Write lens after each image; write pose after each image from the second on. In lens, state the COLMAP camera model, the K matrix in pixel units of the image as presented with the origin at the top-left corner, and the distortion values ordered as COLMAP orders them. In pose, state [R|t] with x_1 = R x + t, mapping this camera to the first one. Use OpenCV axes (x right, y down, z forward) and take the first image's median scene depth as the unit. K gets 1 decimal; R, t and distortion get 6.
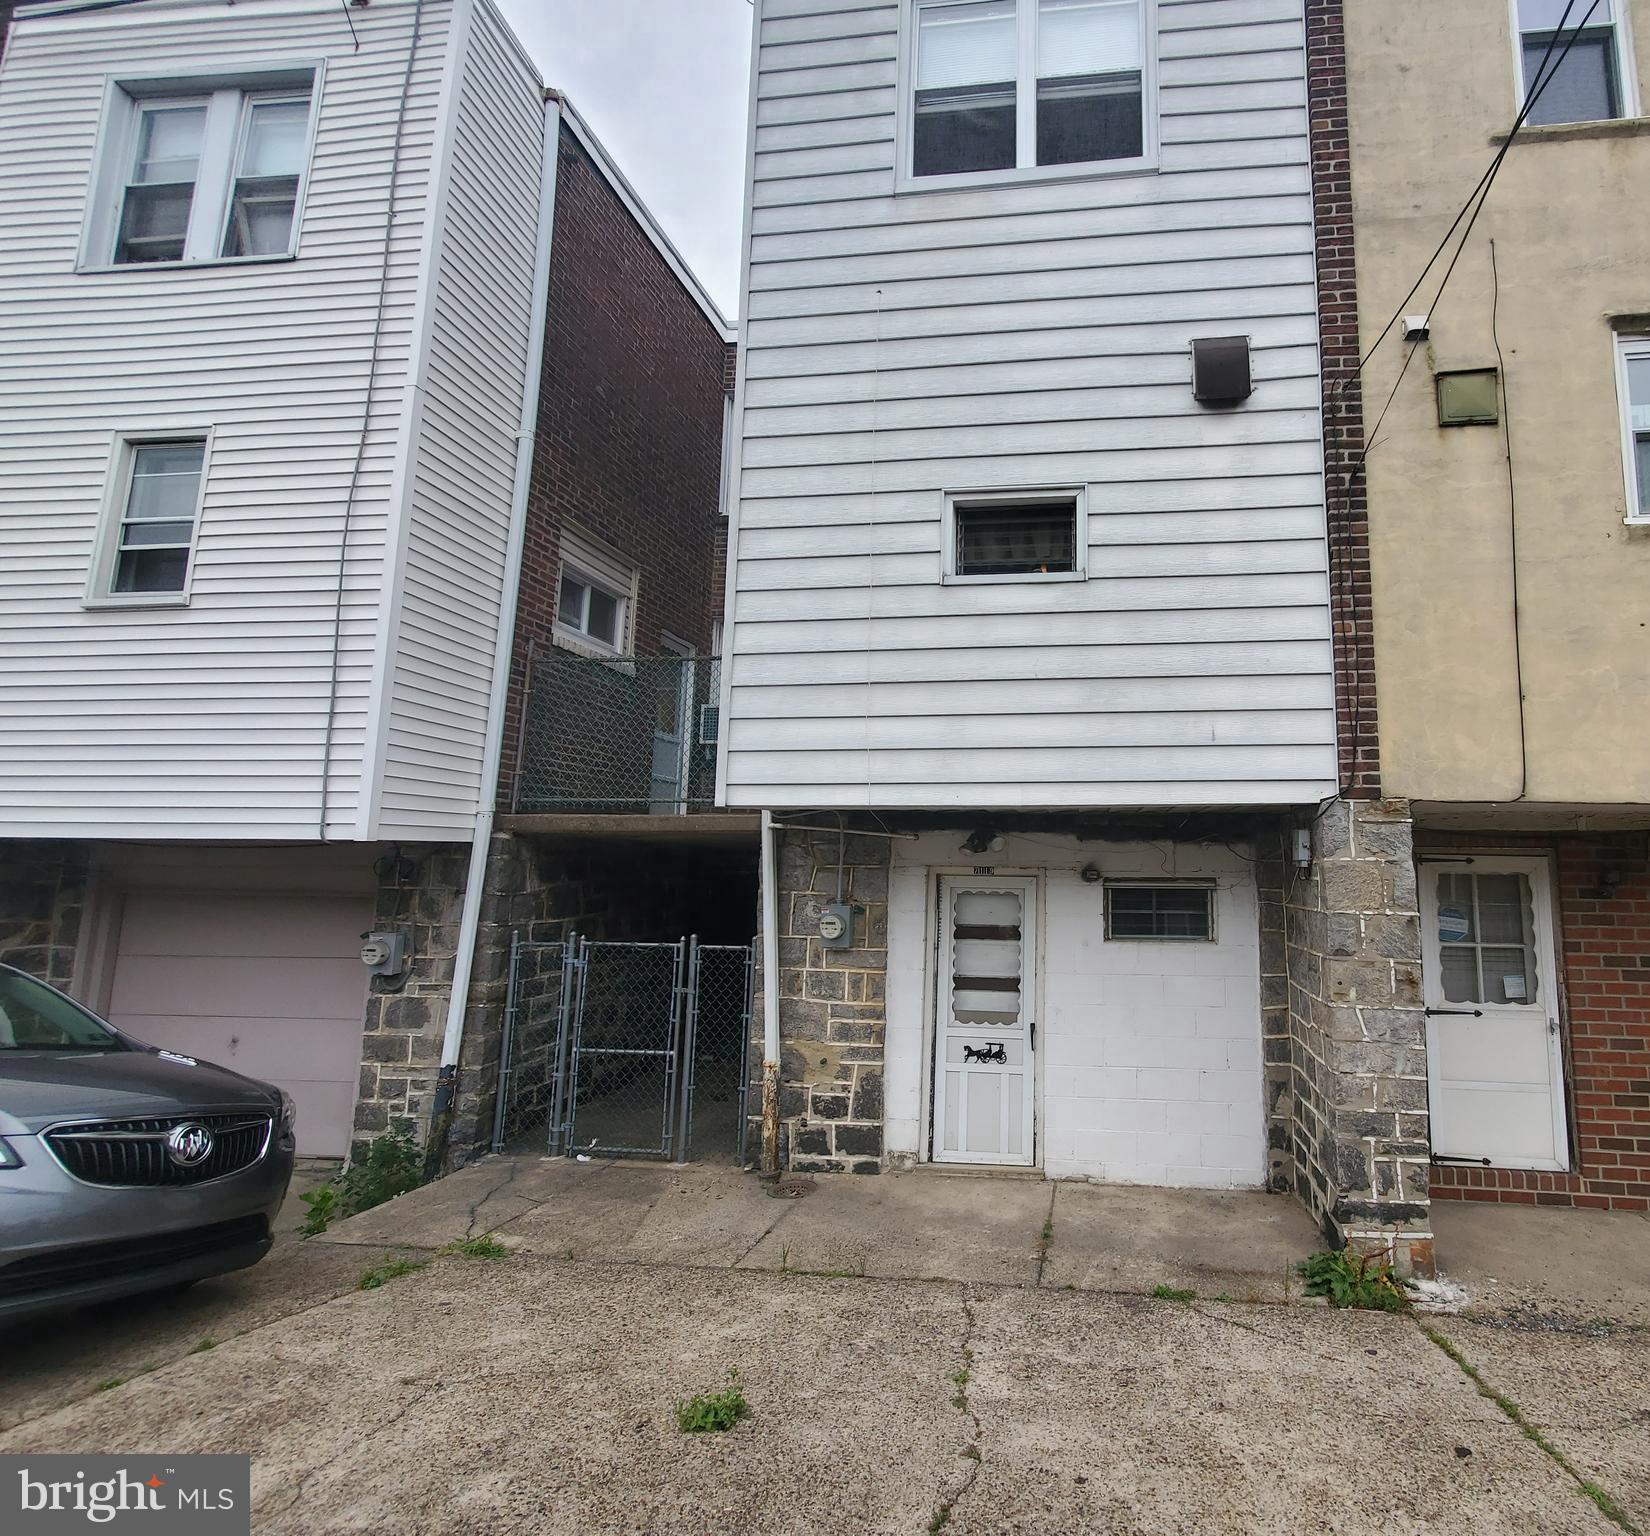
lens RADIAL K [[758.0, 0, 825.0], [0, 758.0, 768.0], [0, 0, 1]] dist [0.001600, 0.000483]
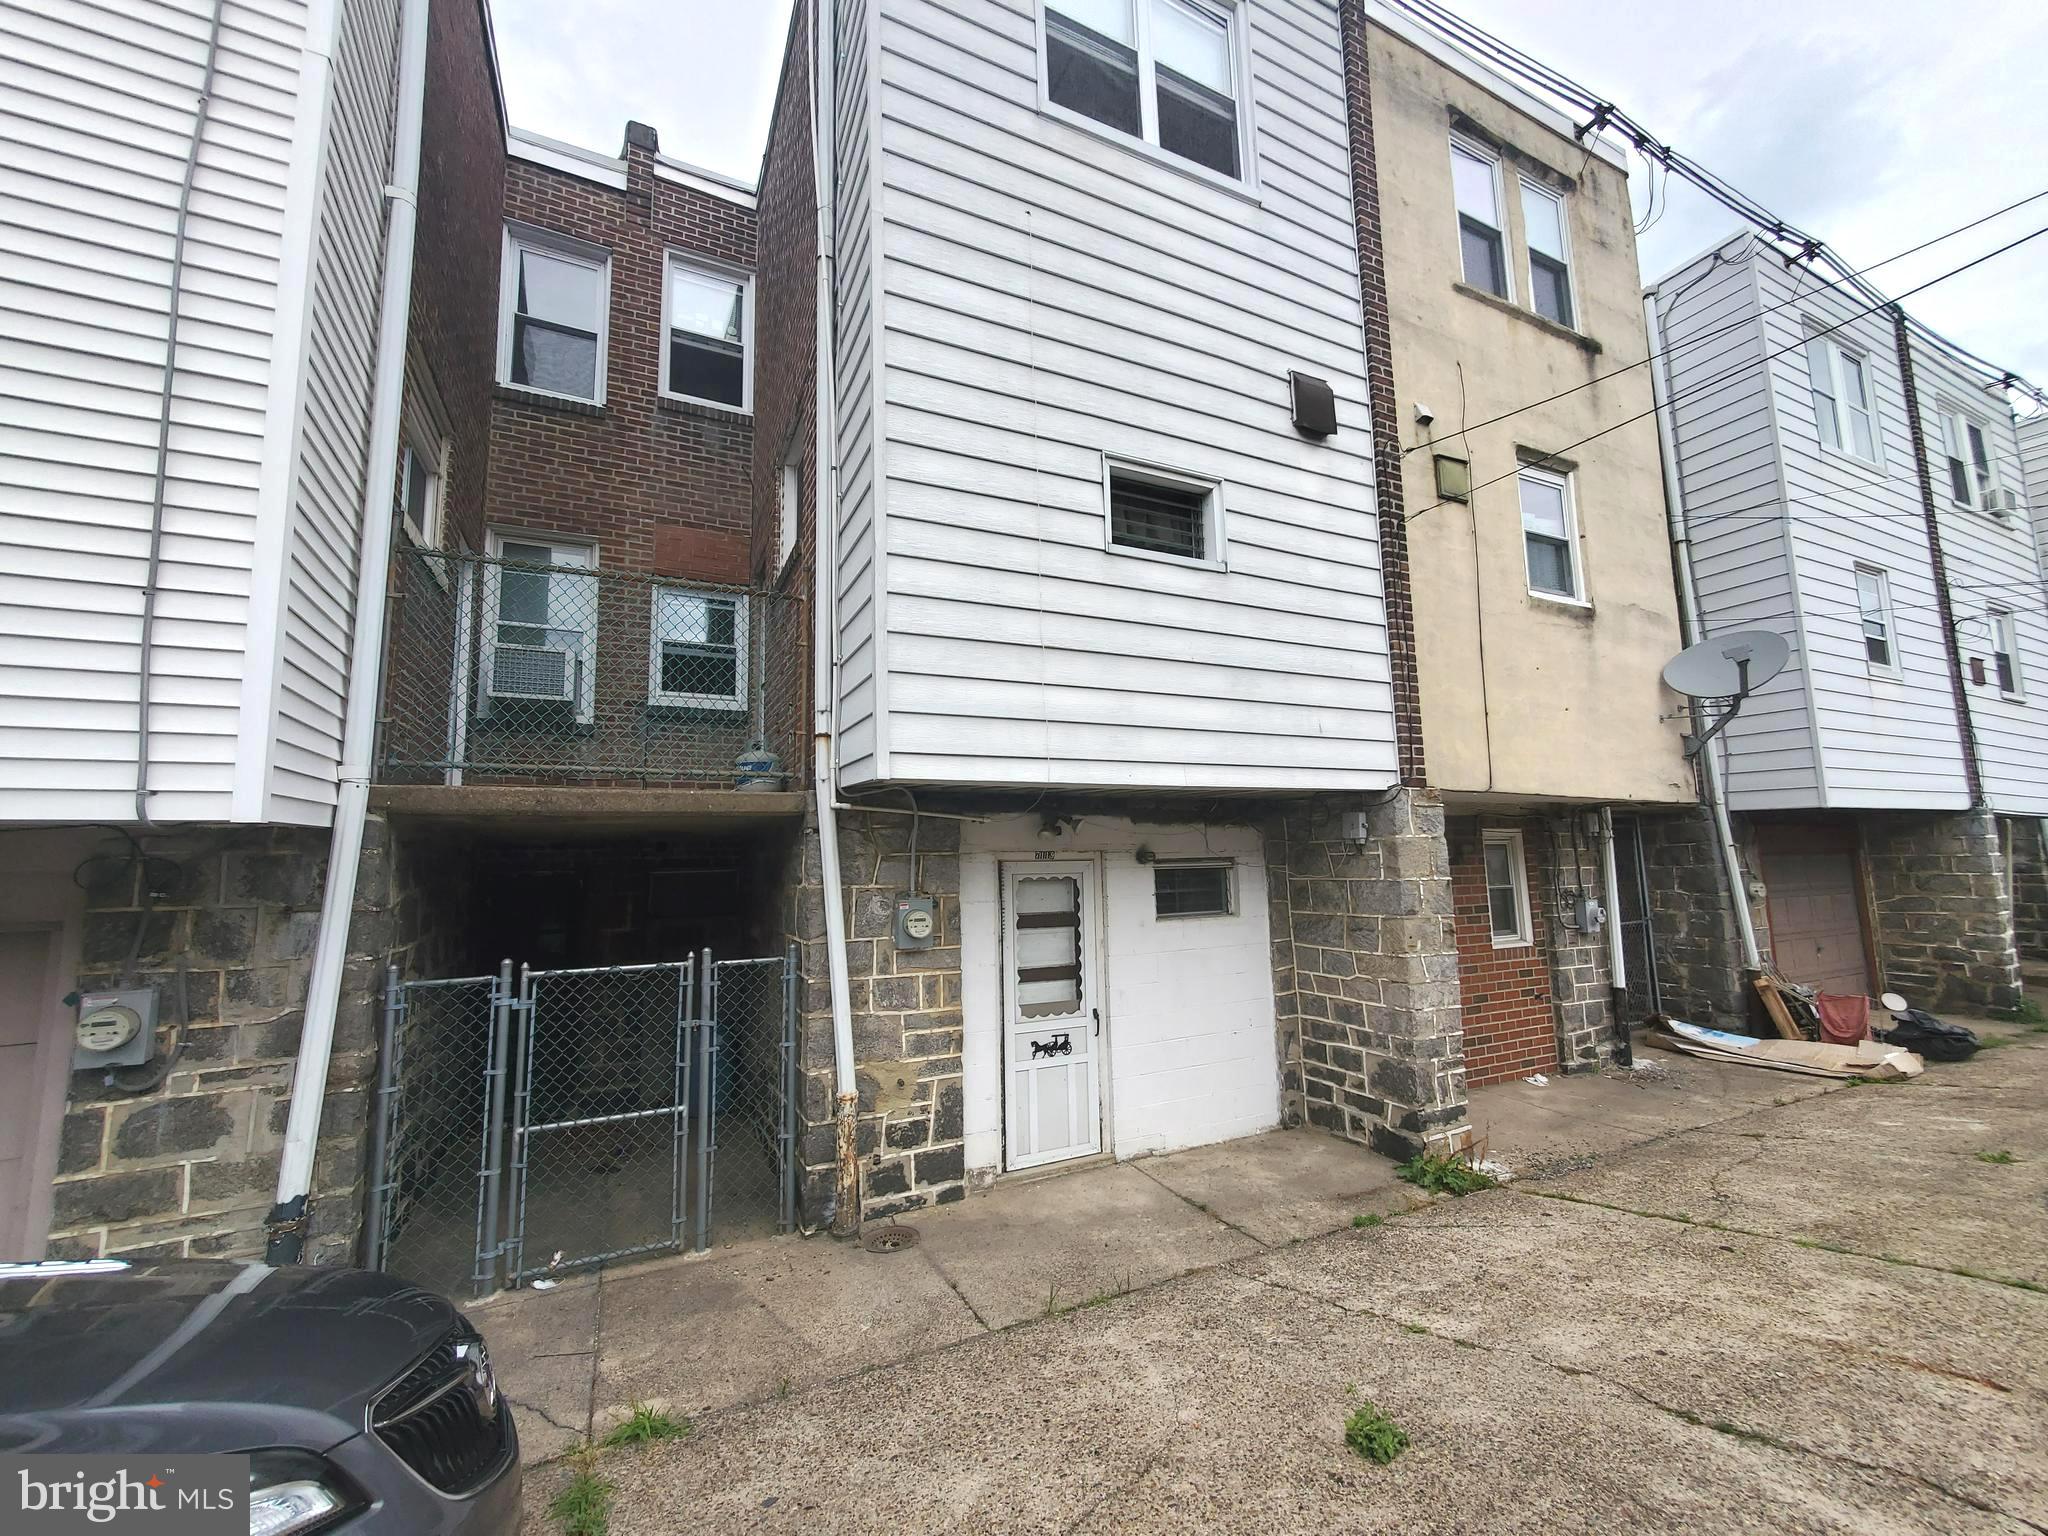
lens RADIAL K [[828.0, 0, 1024.3], [0, 828.0, 759.1], [0, 0, 1]] dist [0.002010, 0.000625]
pose [[0.844249, 0.040890, 0.534390, -0.399929], [-0.045540, 0.998952, -0.004492, 0.022126], [-0.534014, -0.020544, 0.845226, 0.148952]]
